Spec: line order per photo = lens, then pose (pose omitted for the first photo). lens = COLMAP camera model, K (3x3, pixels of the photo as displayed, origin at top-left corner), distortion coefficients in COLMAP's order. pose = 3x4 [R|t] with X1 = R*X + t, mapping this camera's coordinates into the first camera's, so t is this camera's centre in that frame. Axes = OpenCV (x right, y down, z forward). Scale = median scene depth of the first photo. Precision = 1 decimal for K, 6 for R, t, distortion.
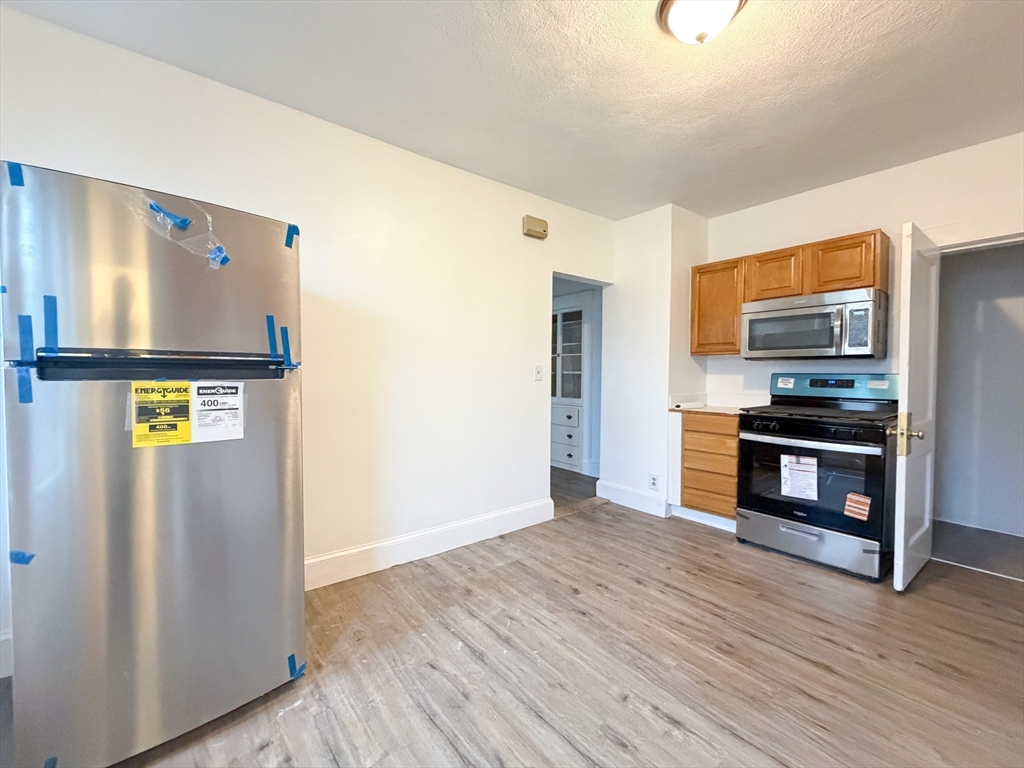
lens RADIAL K [[407.6, 0, 531.4], [0, 407.6, 384.4], [0, 0, 1]] dist [0.001001, 0.000205]
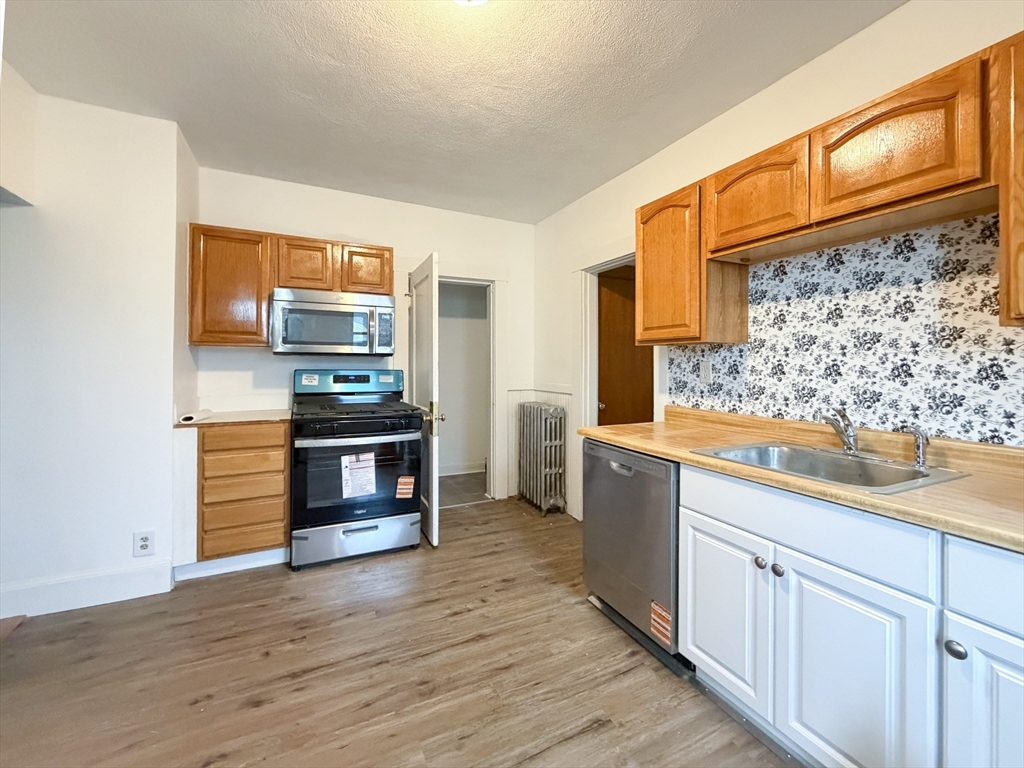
lens RADIAL K [[413.4, 0, 508.9], [0, 413.4, 363.2], [0, 0, 1]] dist [-0.000144, -0.000032]
pose [[0.272847, 0.004300, 0.962048, -0.205182], [0.024178, 0.999644, -0.011325, -0.023967], [-0.961754, 0.026351, 0.272645, 0.350168]]
